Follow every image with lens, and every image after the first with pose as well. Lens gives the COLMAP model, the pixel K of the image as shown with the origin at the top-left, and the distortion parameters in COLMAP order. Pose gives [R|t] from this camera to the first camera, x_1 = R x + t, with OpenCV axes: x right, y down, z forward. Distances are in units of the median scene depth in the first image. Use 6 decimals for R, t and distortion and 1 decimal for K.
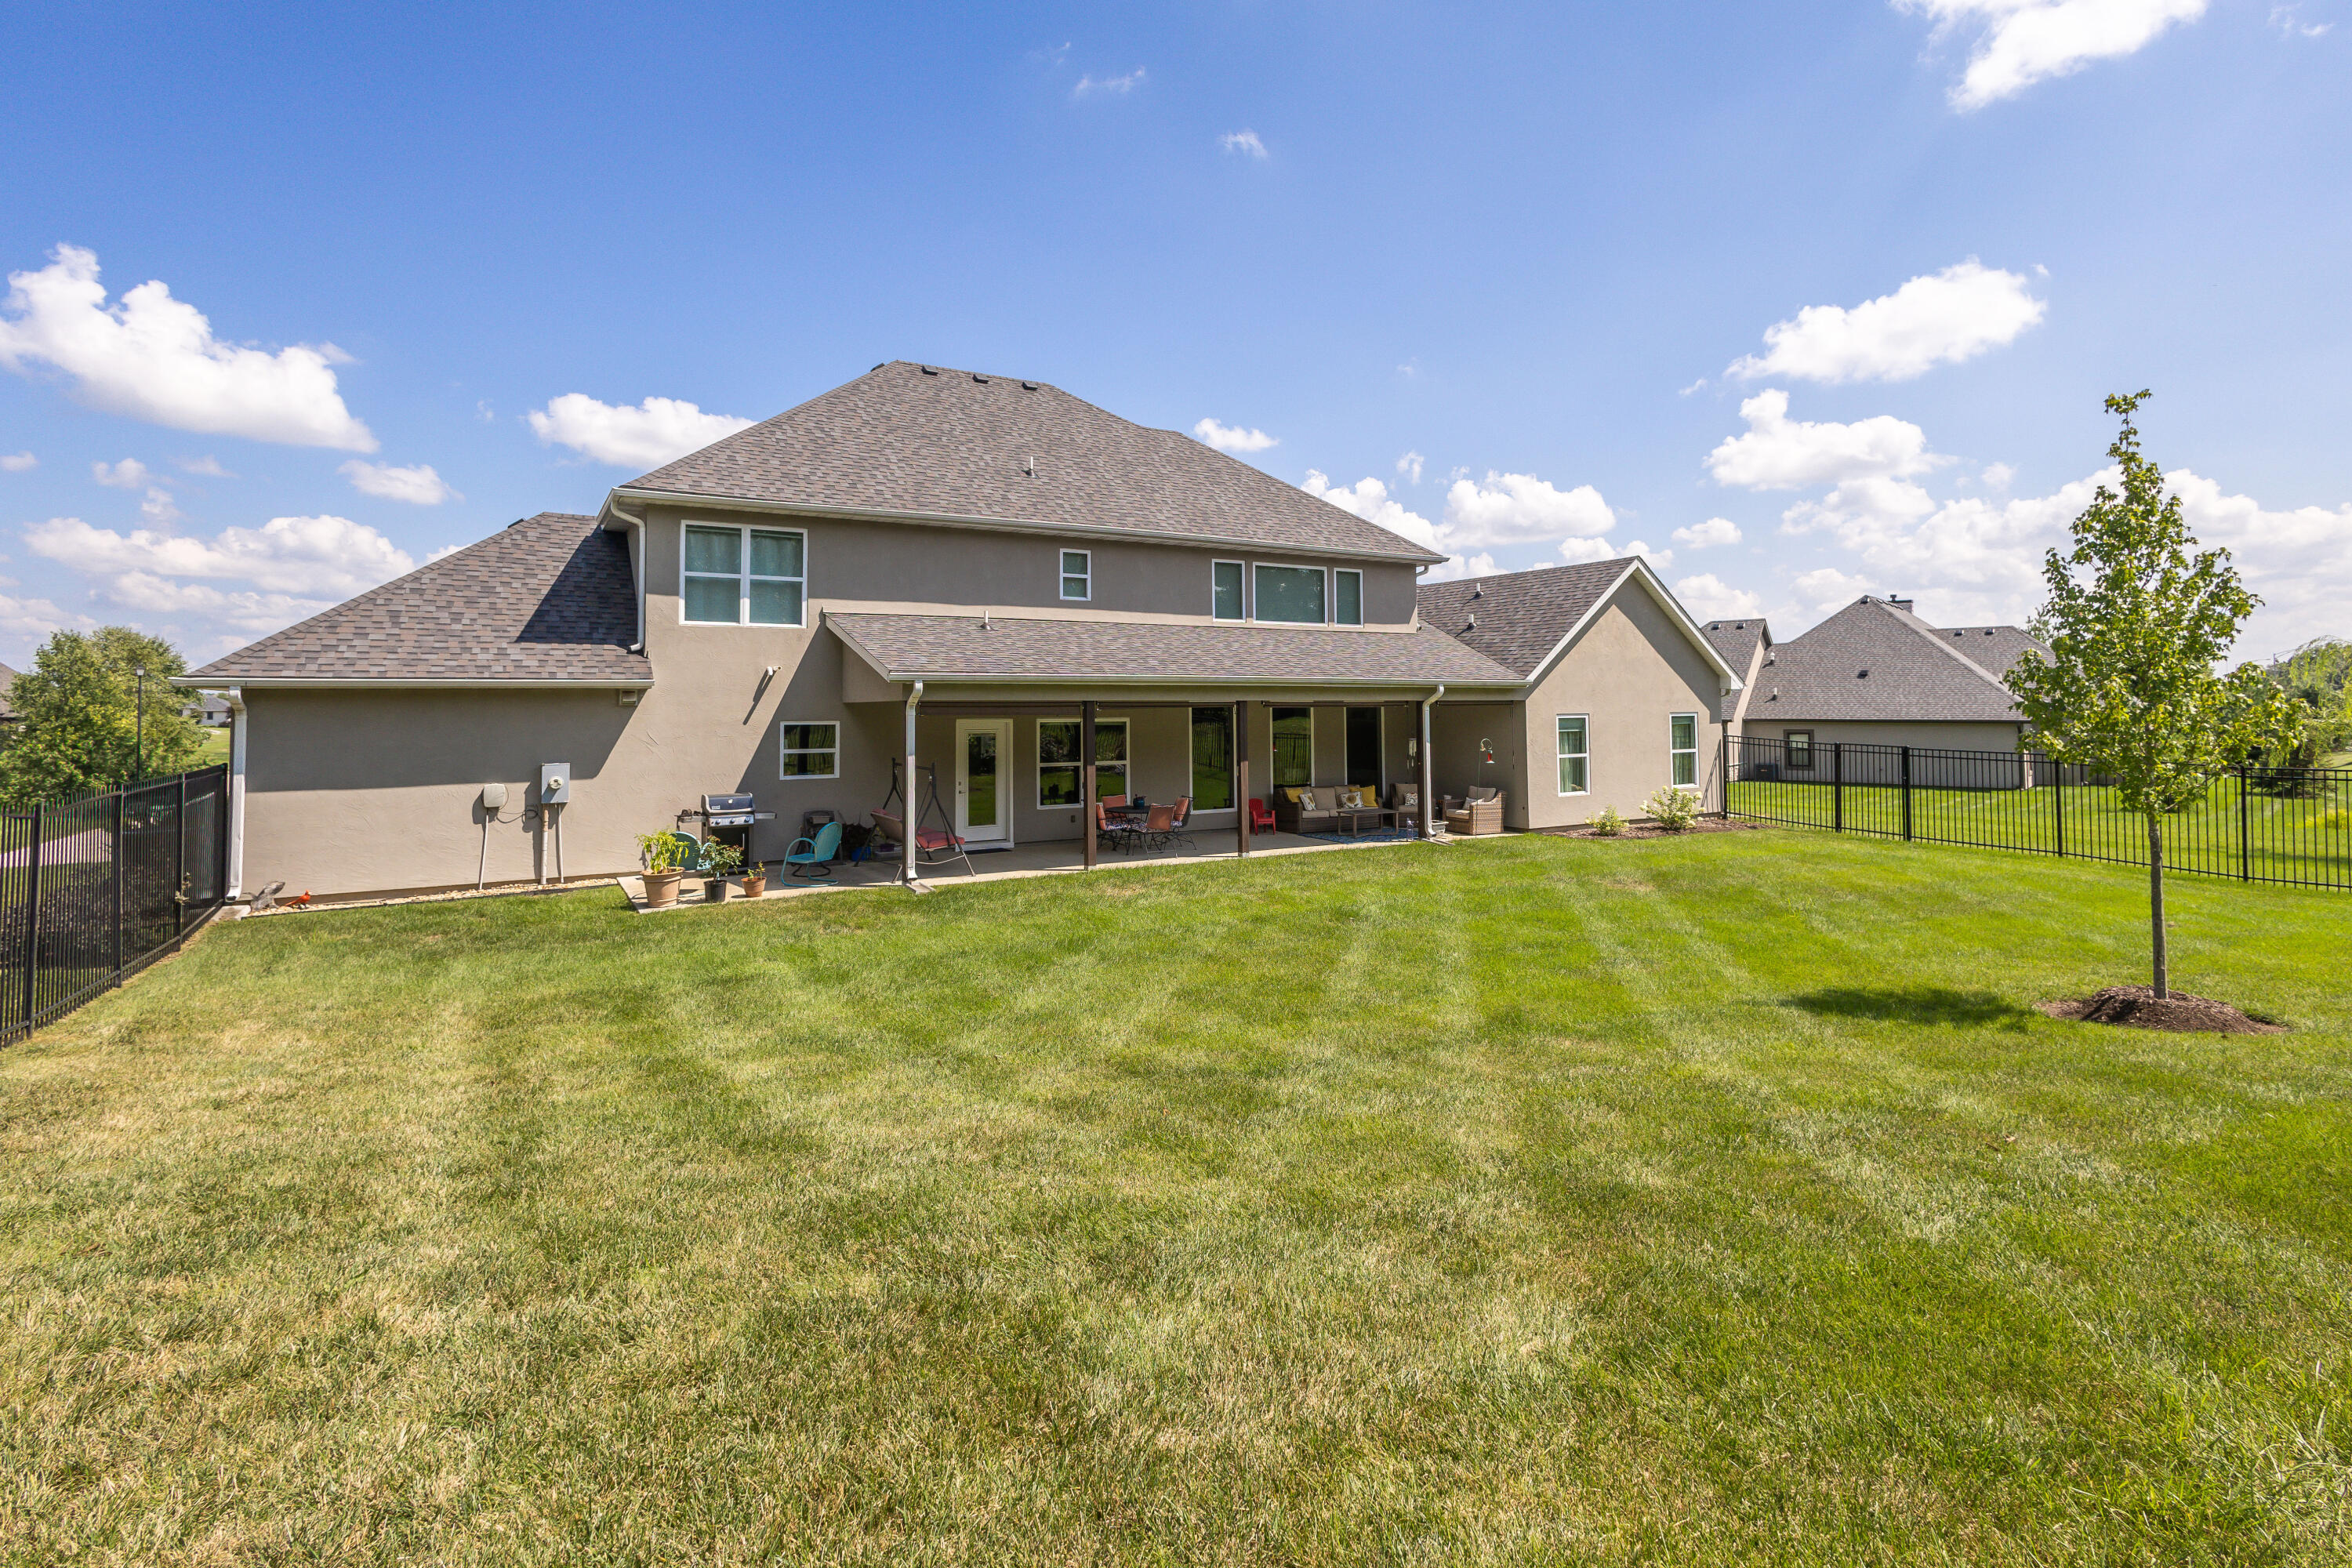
lens RADIAL K [[1161.3, 0, 1204.3], [0, 1161.3, 665.5], [0, 0, 1]] dist [0.003191, 0.000272]
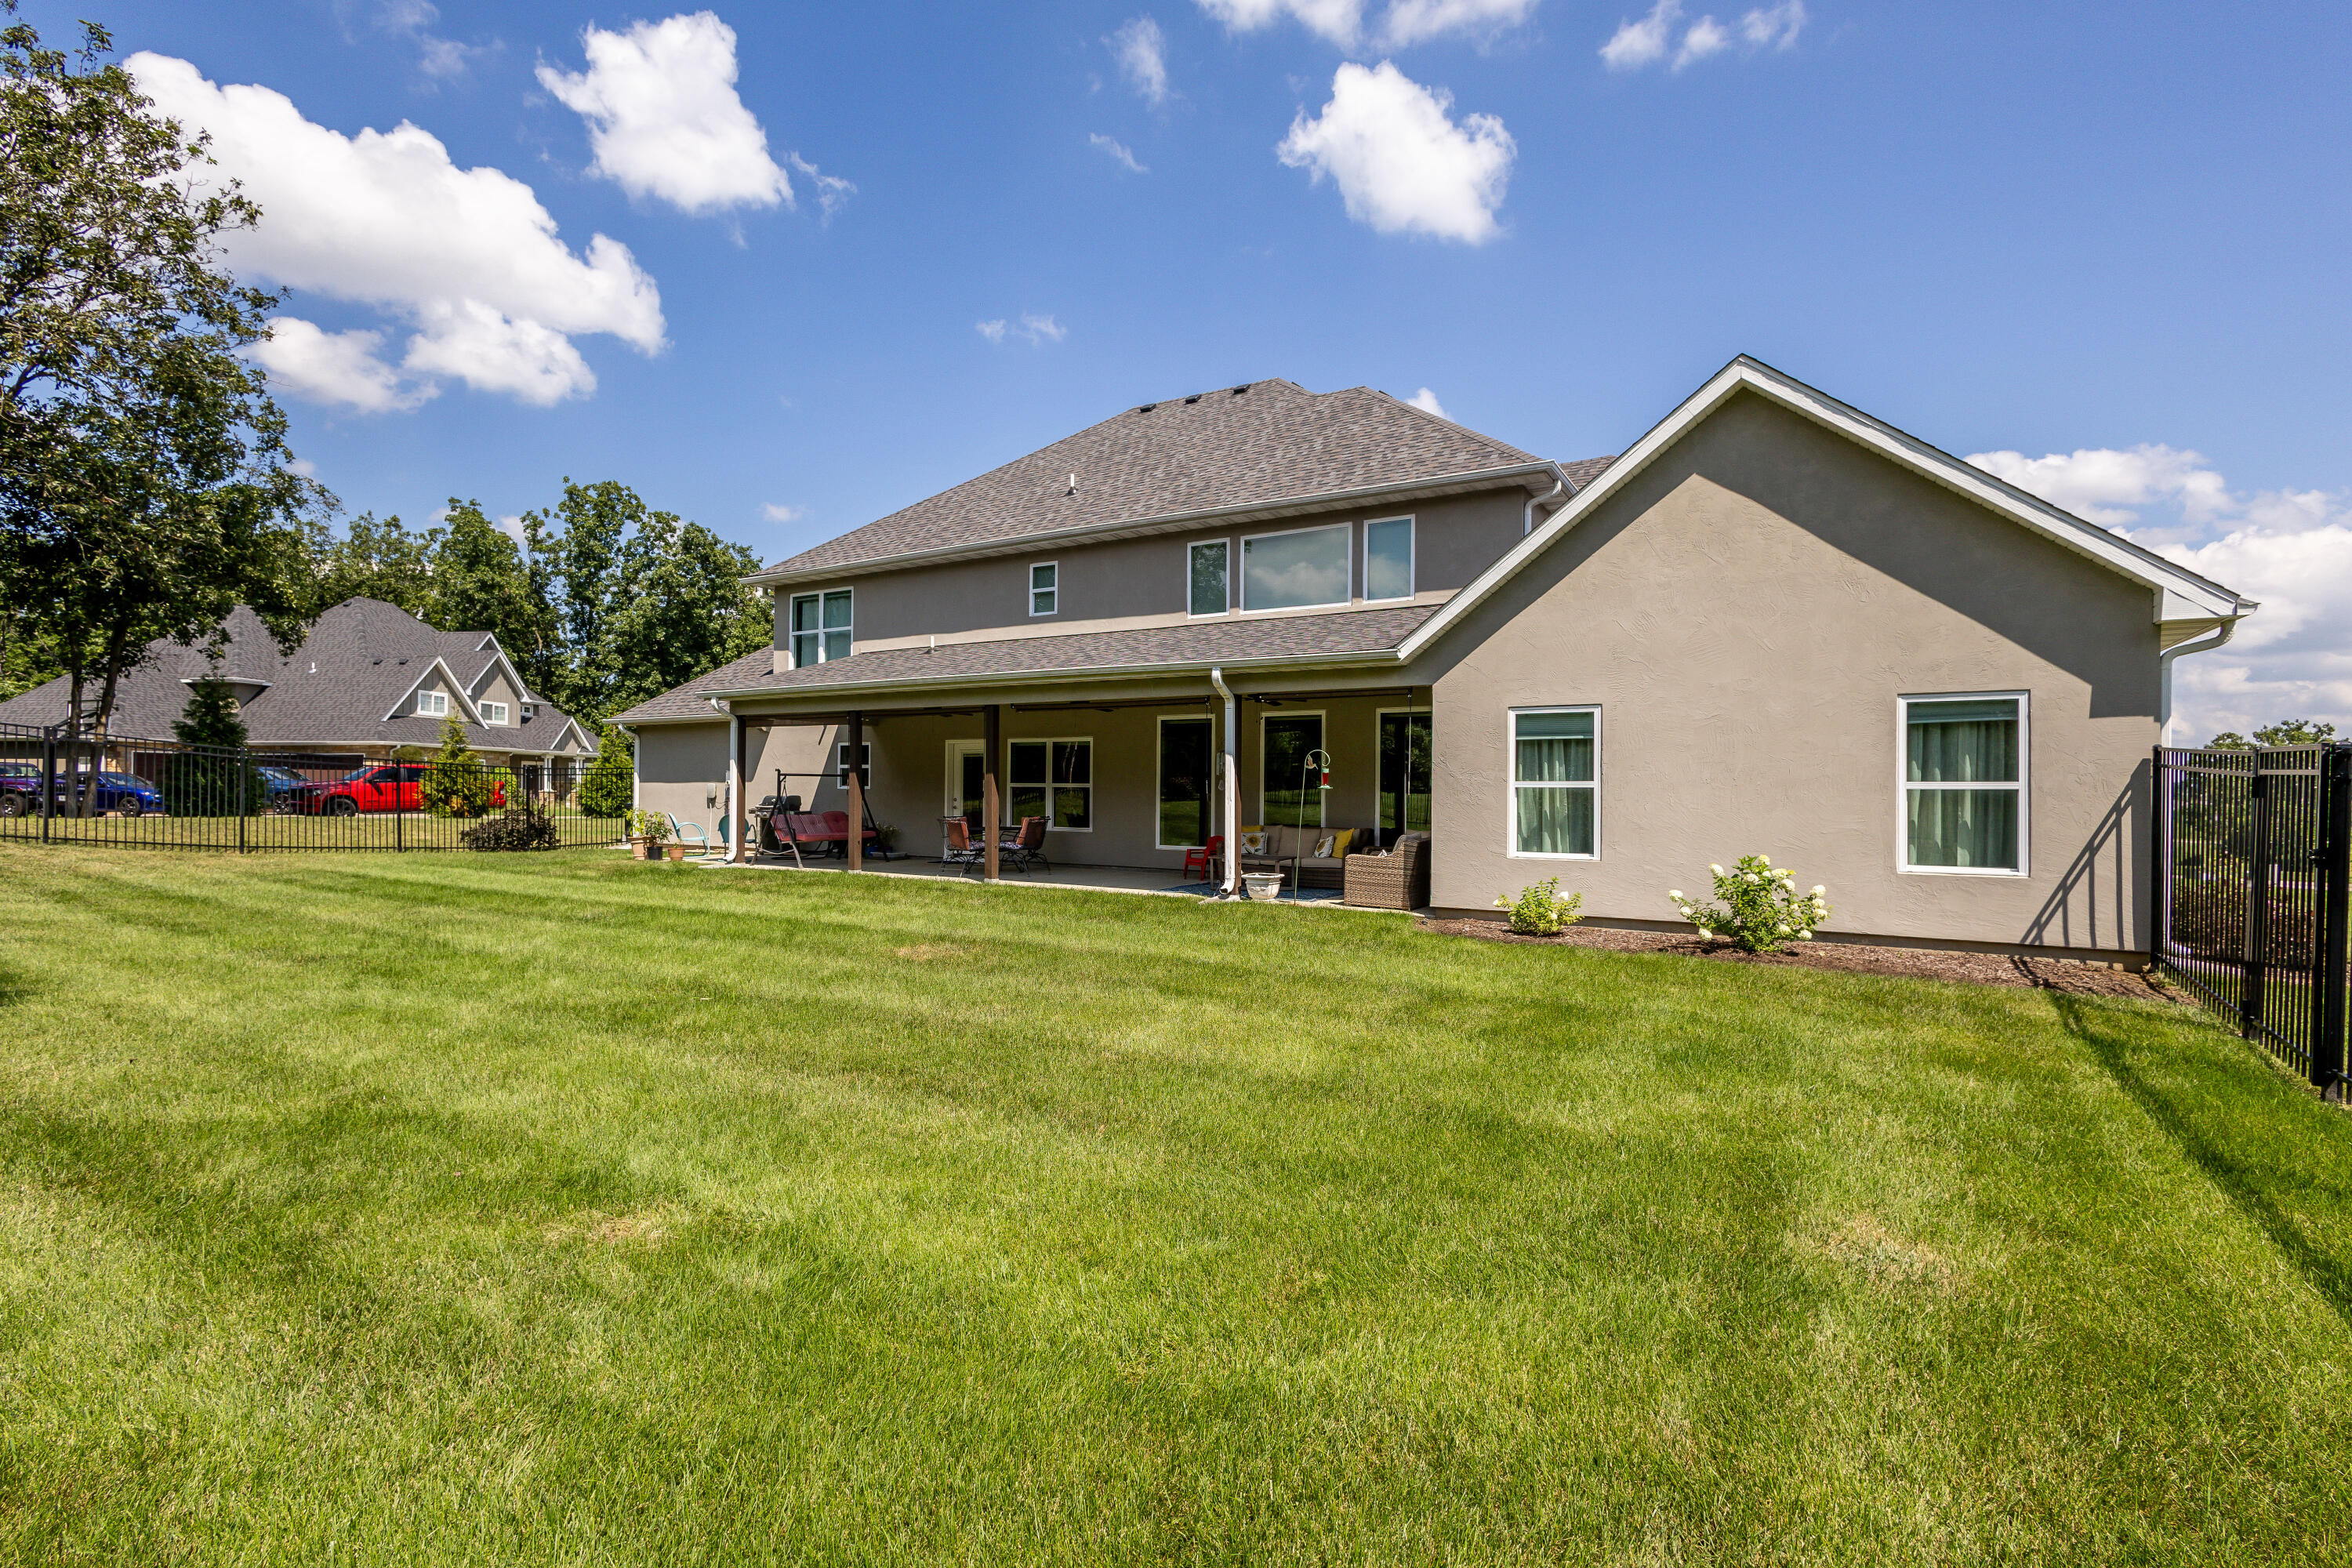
lens RADIAL K [[1110.9, 0, 1176.0], [0, 1110.9, 784.0], [0, 0, 1]] dist [-0.002143, 0.000586]
pose [[0.454787, 0.000838, -0.890600, 0.779966], [0.019418, 0.999753, 0.010856, 0.077902], [0.890389, -0.022231, 0.454658, 0.693962]]
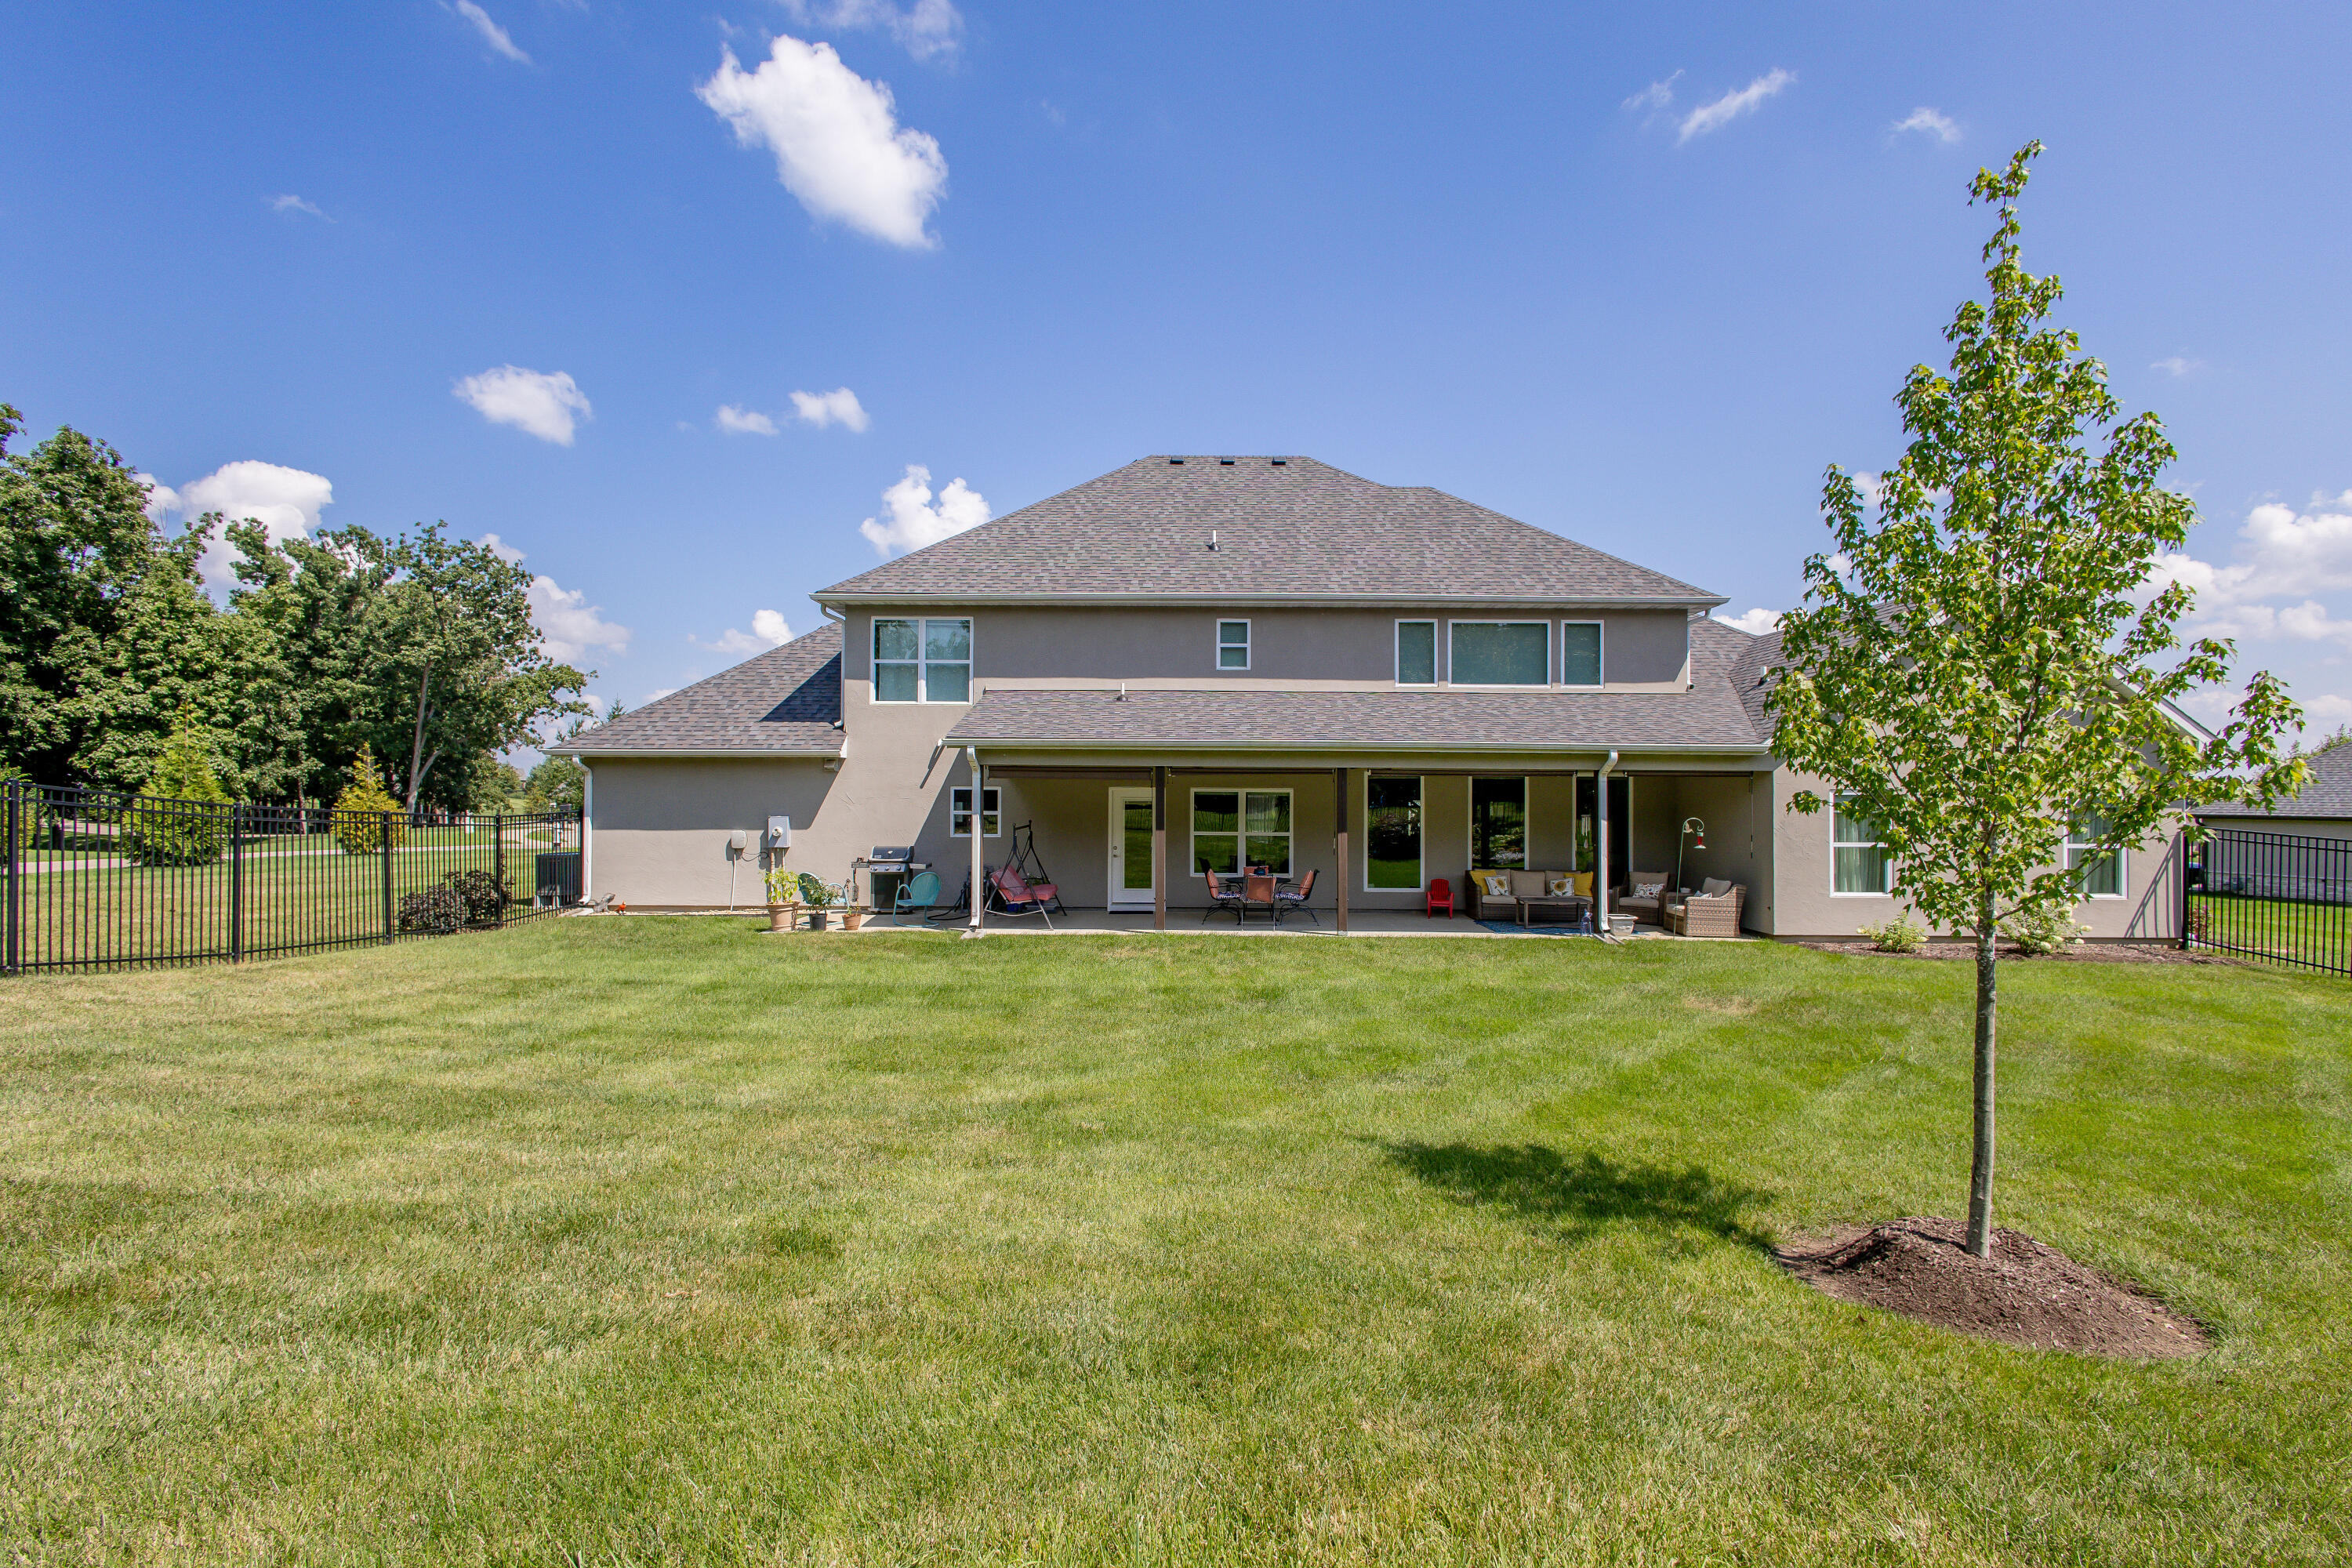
lens RADIAL K [[1110.9, 0, 1176.0], [0, 1110.9, 784.0], [0, 0, 1]] dist [-0.002143, 0.000586]
pose [[0.848262, 0.005429, -0.529550, 0.362933], [0.008188, 0.999693, 0.023366, 0.019772], [0.529514, -0.024156, 0.847957, 0.165657]]
